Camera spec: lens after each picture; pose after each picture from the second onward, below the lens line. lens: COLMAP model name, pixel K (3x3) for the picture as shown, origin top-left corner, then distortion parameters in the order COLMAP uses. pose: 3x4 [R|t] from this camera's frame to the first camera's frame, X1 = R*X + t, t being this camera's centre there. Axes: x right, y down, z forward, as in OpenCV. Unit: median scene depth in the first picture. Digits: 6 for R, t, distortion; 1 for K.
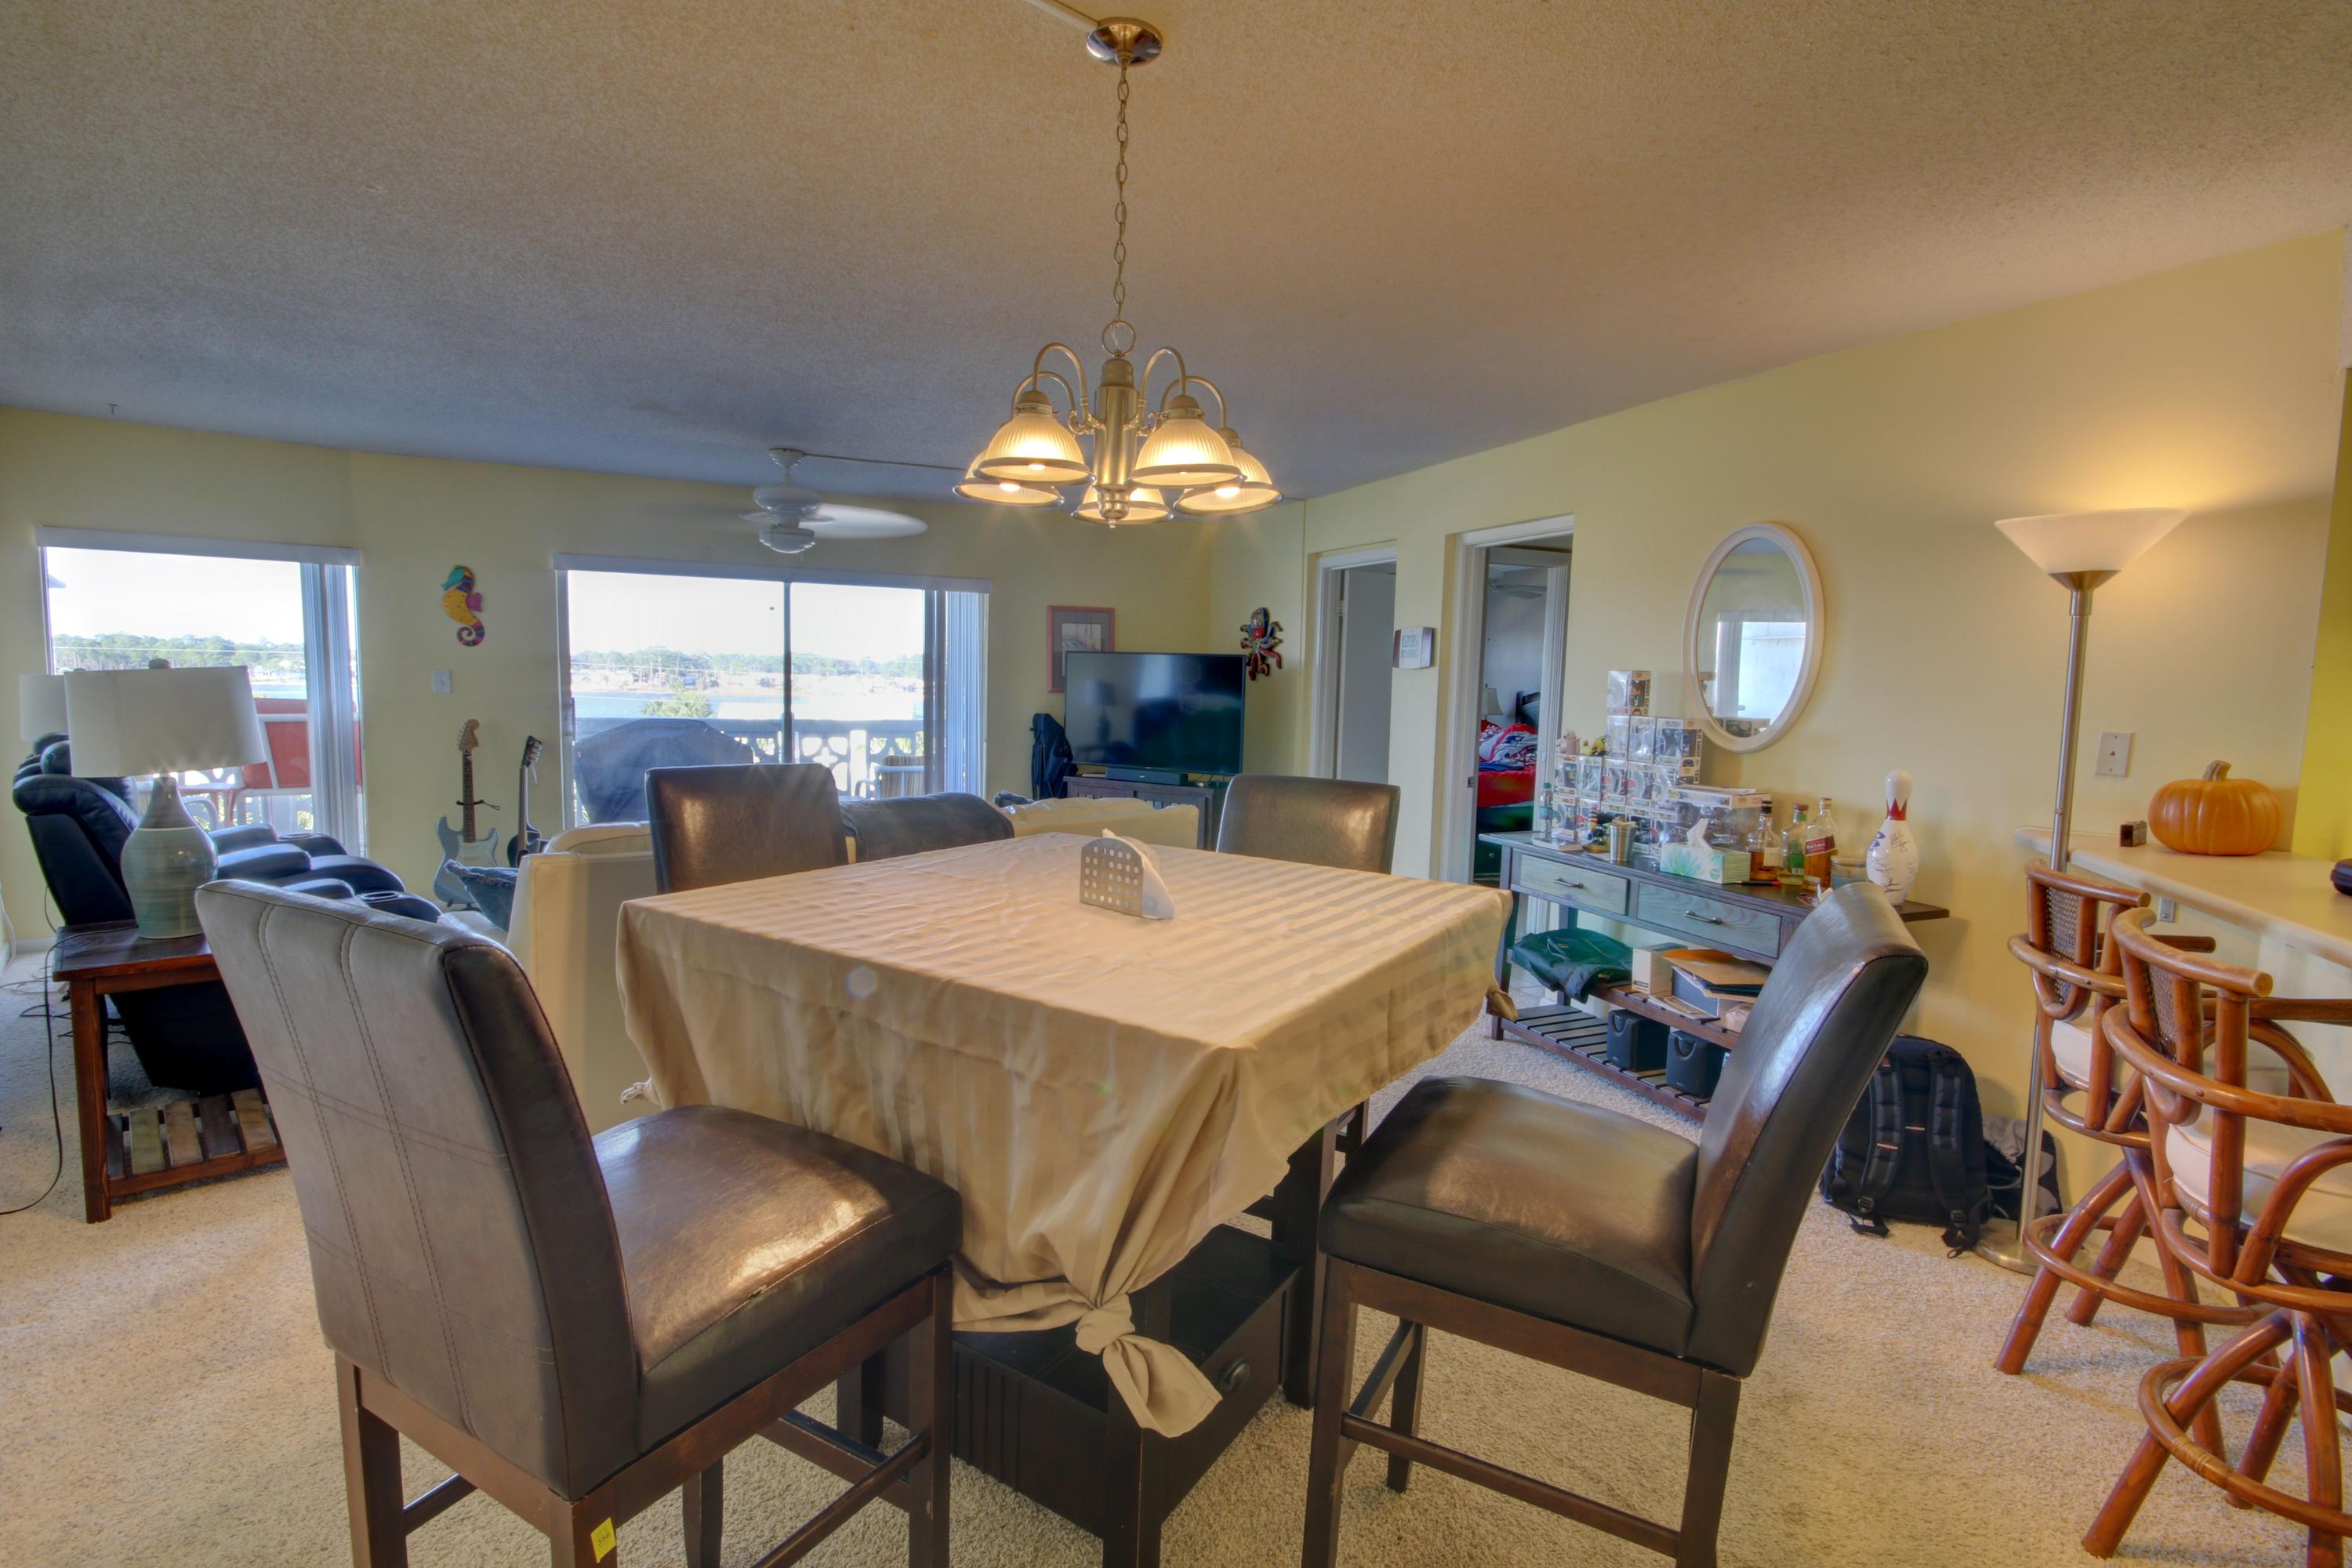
lens RADIAL K [[1084.4, 0, 1168.6], [0, 1084.4, 787.2], [0, 0, 1]] dist [-0.002020, 0.000146]
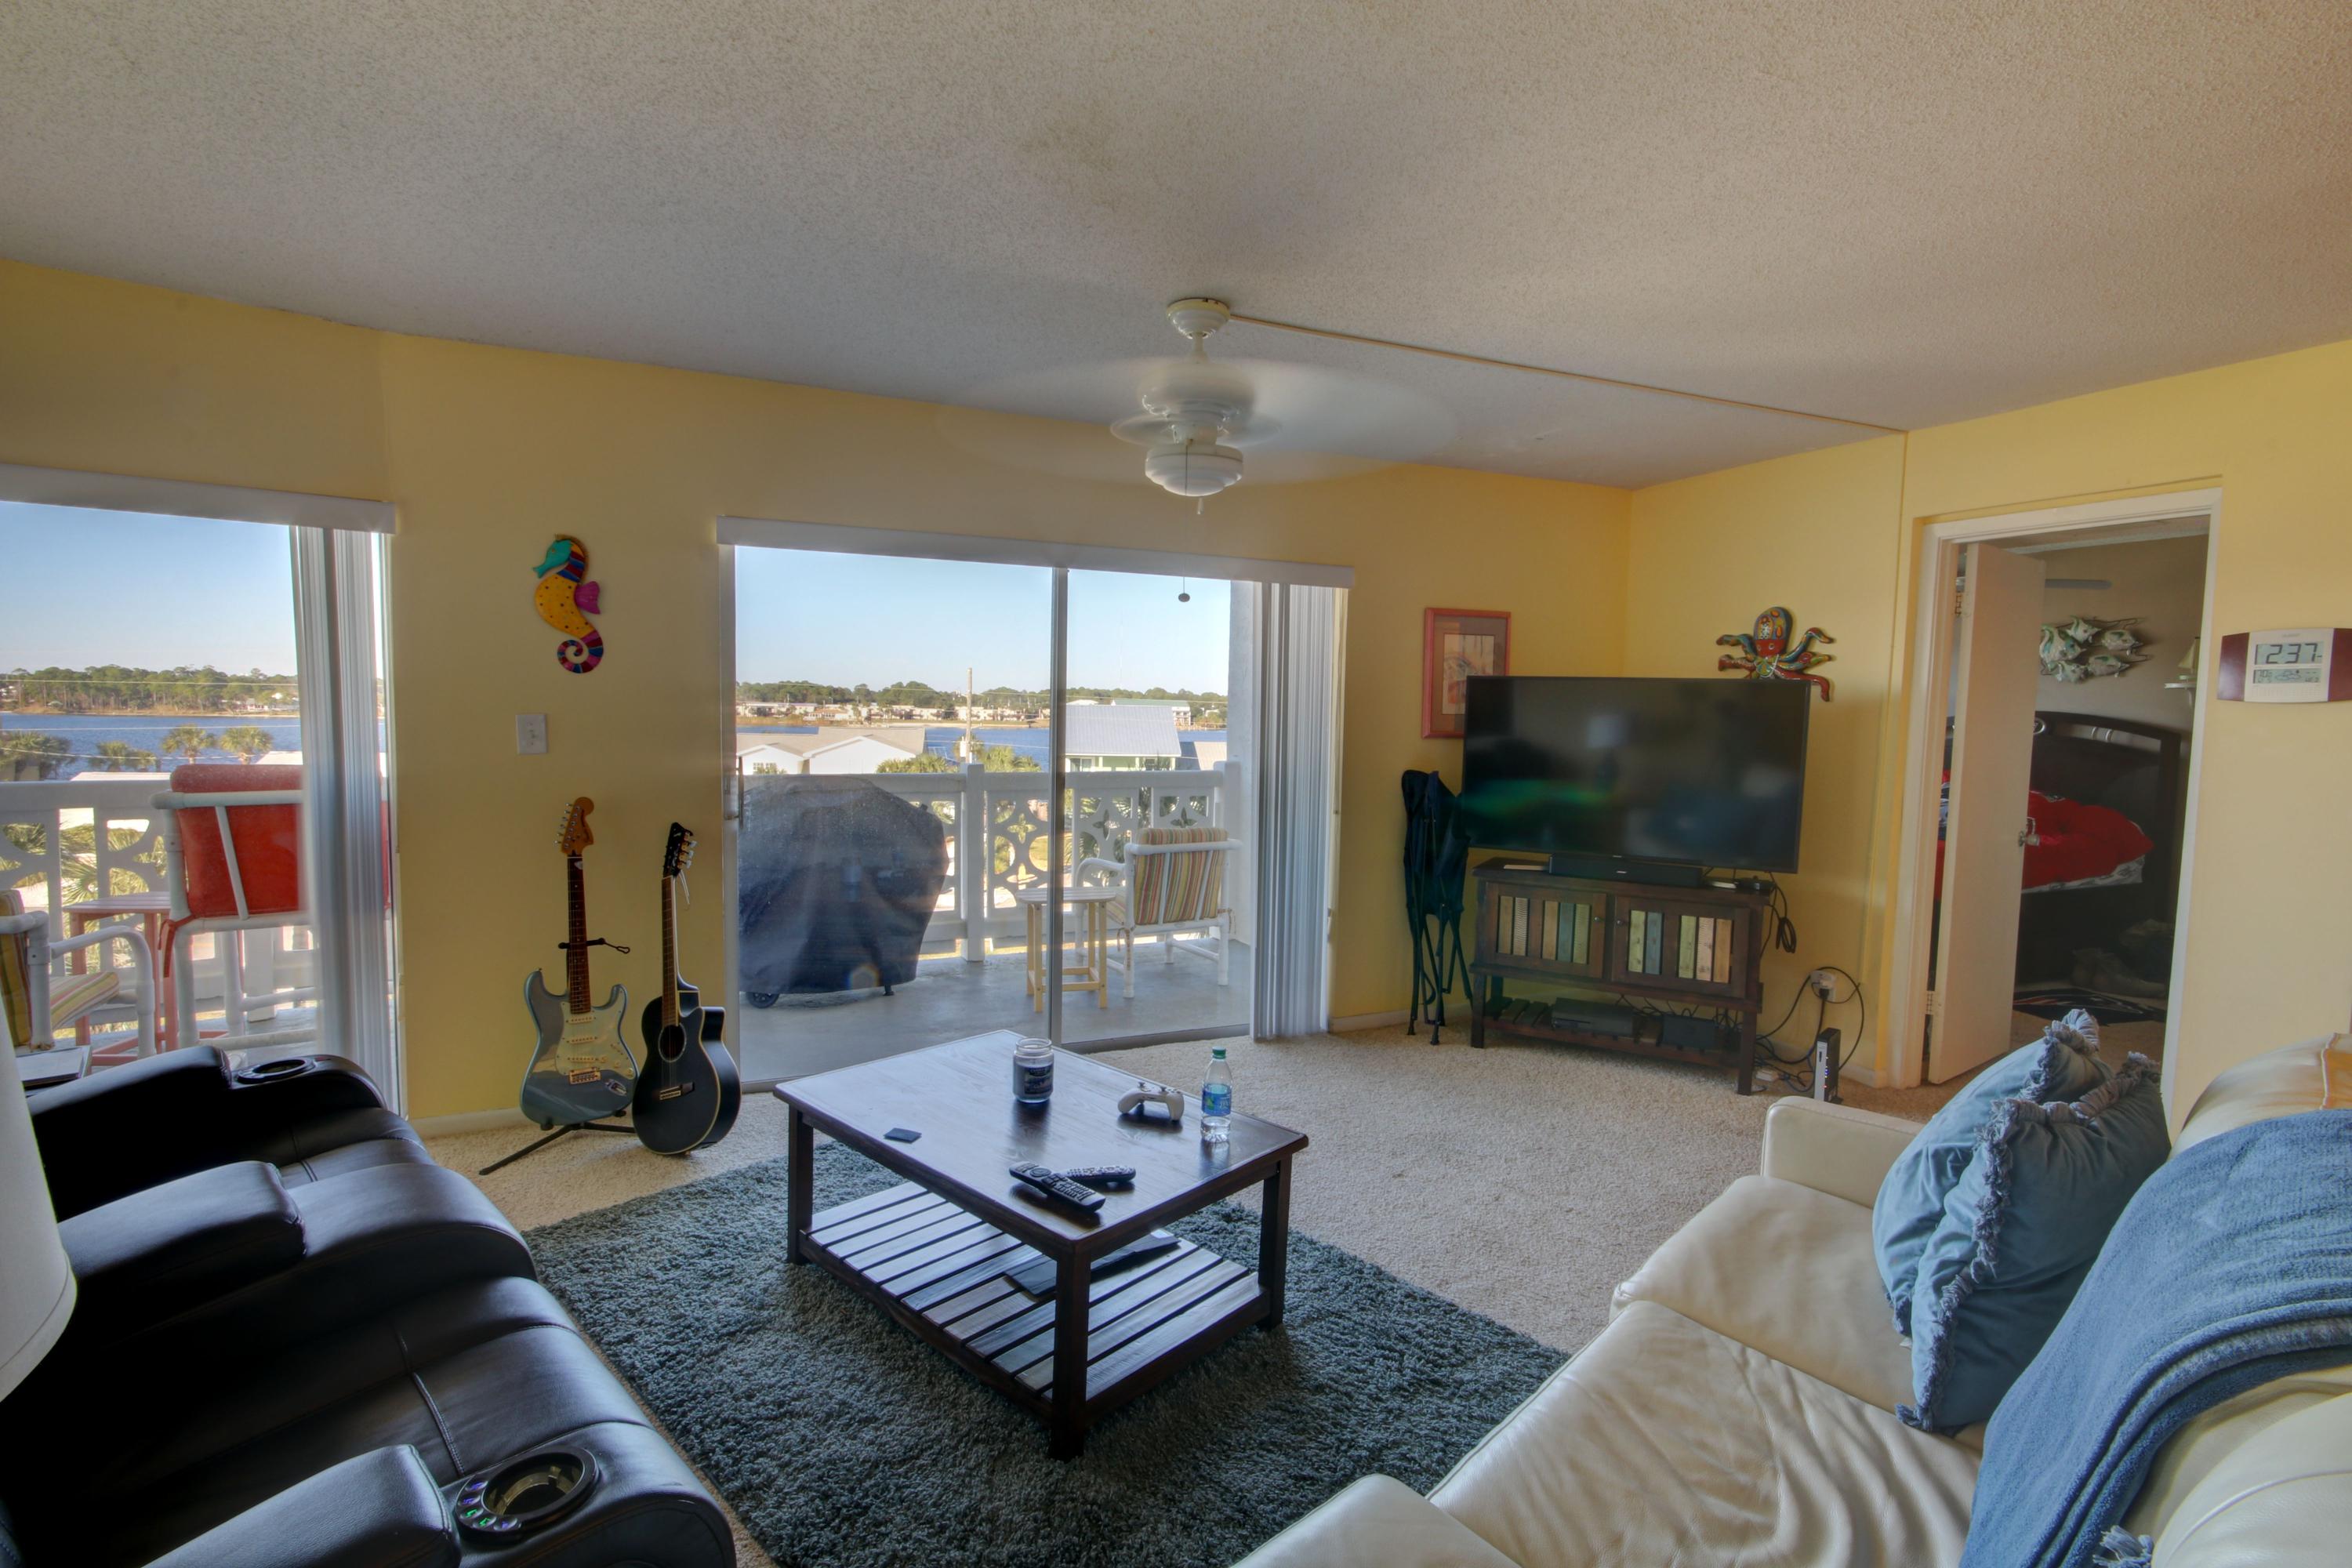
lens RADIAL K [[1084.4, 0, 1168.6], [0, 1084.4, 787.2], [0, 0, 1]] dist [-0.002020, 0.000146]
pose [[0.999969, -0.006611, 0.004208, -0.326323], [0.006710, 0.999692, -0.023880, -0.051730], [-0.004049, 0.023907, 0.999706, 0.410739]]
